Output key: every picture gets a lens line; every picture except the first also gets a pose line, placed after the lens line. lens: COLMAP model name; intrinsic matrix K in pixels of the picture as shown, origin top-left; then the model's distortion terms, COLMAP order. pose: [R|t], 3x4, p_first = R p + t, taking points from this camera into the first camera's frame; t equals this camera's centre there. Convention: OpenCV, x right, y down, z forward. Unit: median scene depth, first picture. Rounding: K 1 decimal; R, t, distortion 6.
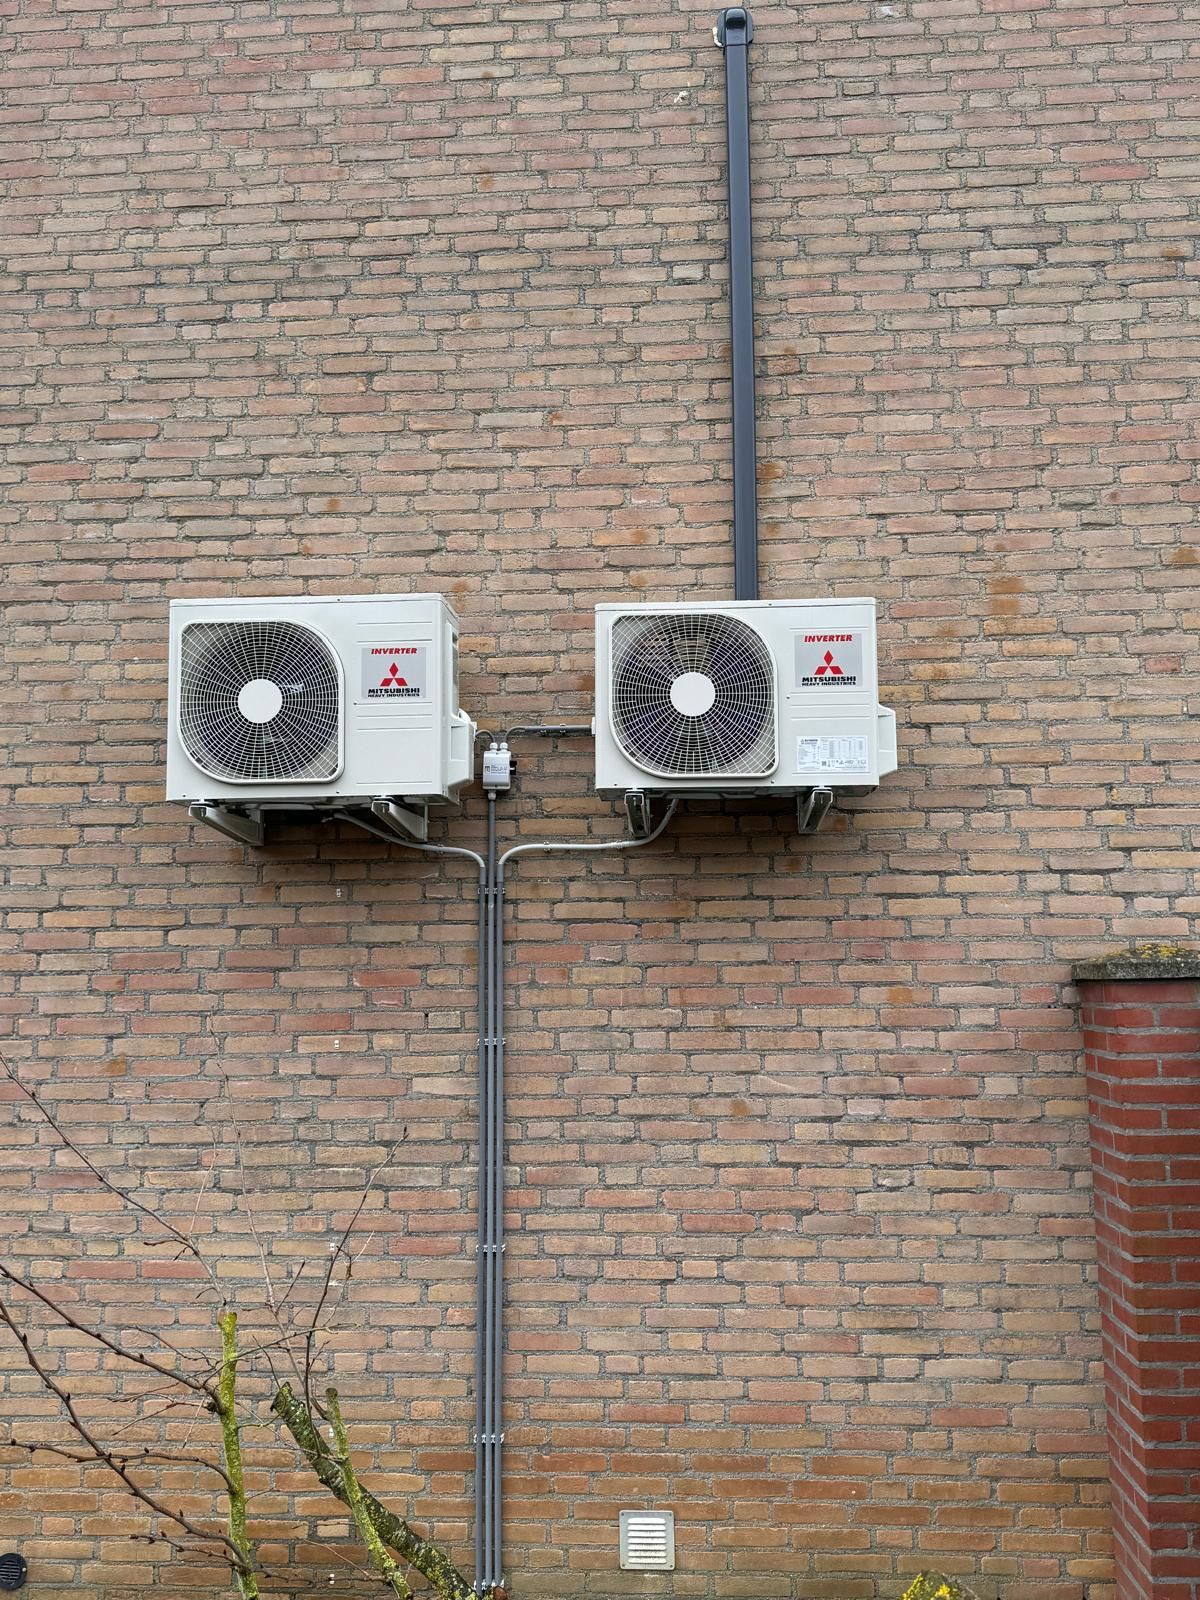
lens RADIAL K [[1322.5, 0, 599.0], [0, 1322.5, 820.9], [0, 0, 1]] dist [0.174309, -0.344442]
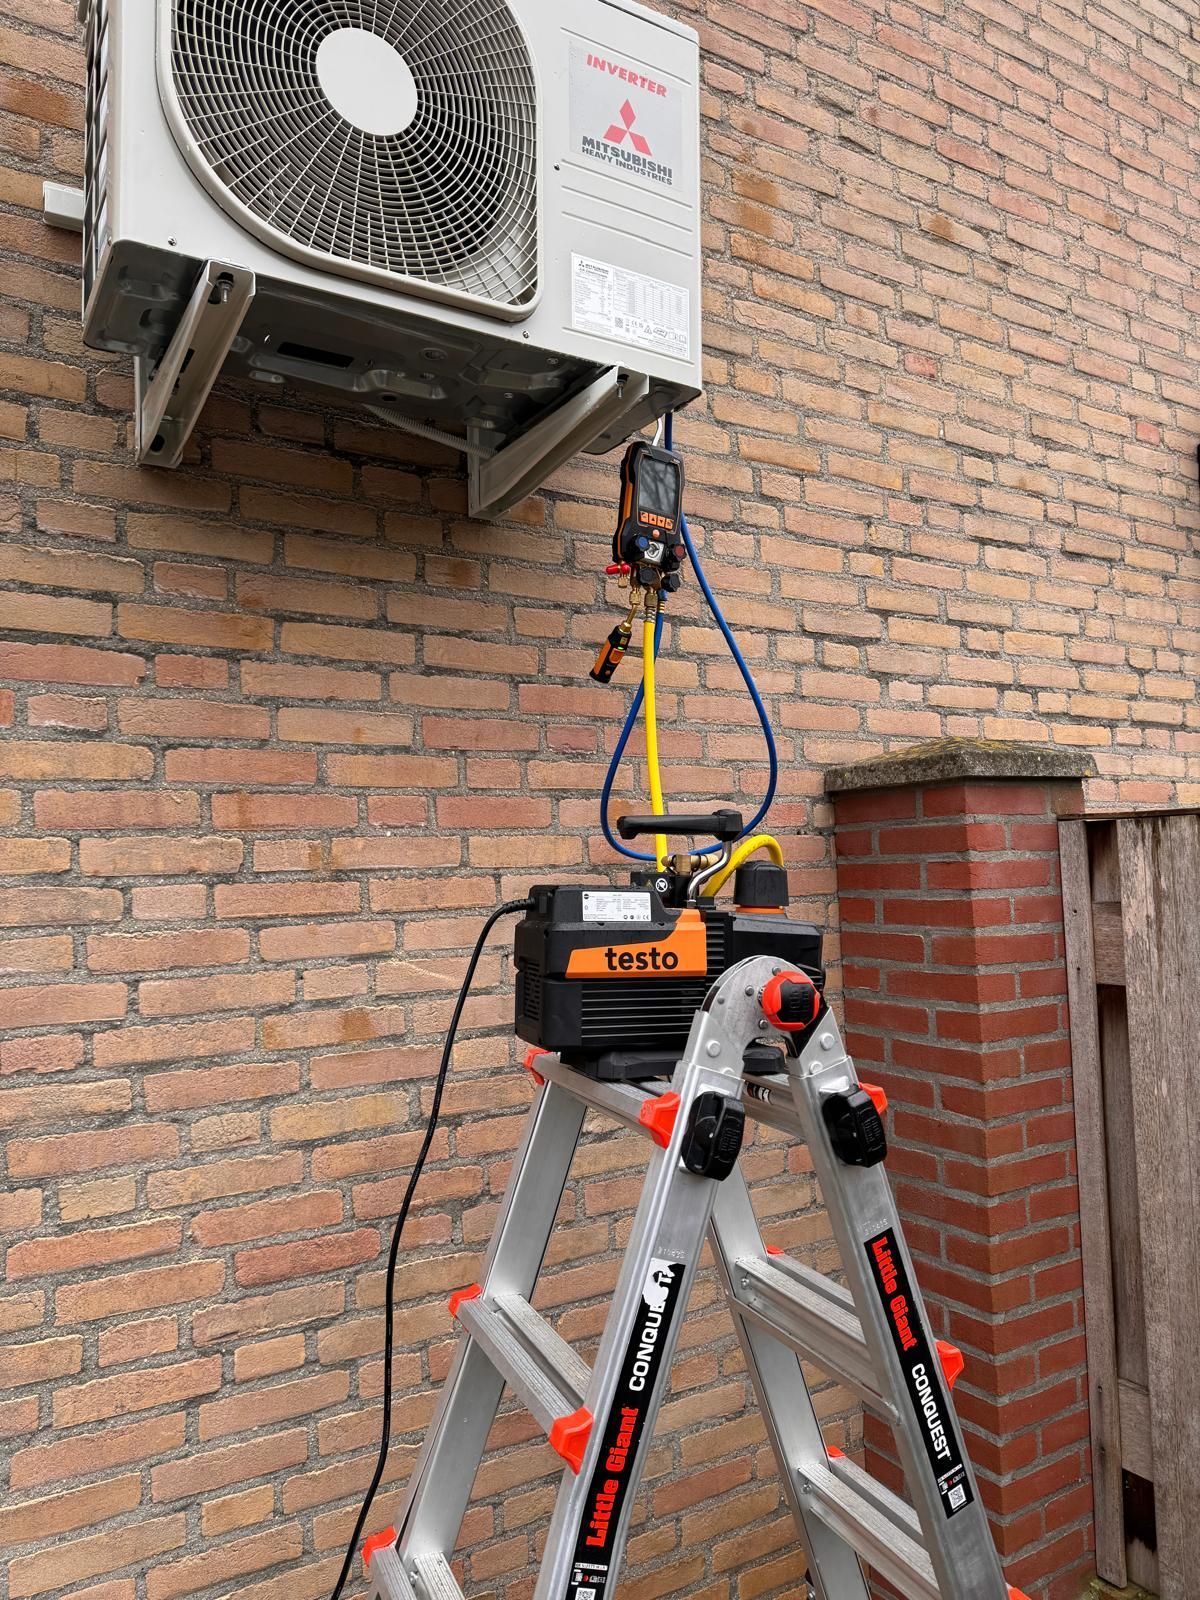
lens RADIAL K [[1102.9, 0, 600.5], [0, 1102.9, 815.3], [0, 0, 1]] dist [0.127806, -0.210480]
pose [[0.819411, 0.020679, 0.572834, -0.063865], [-0.051974, 0.997913, 0.038323, 0.111797], [-0.570846, -0.061175, 0.818775, 0.593472]]
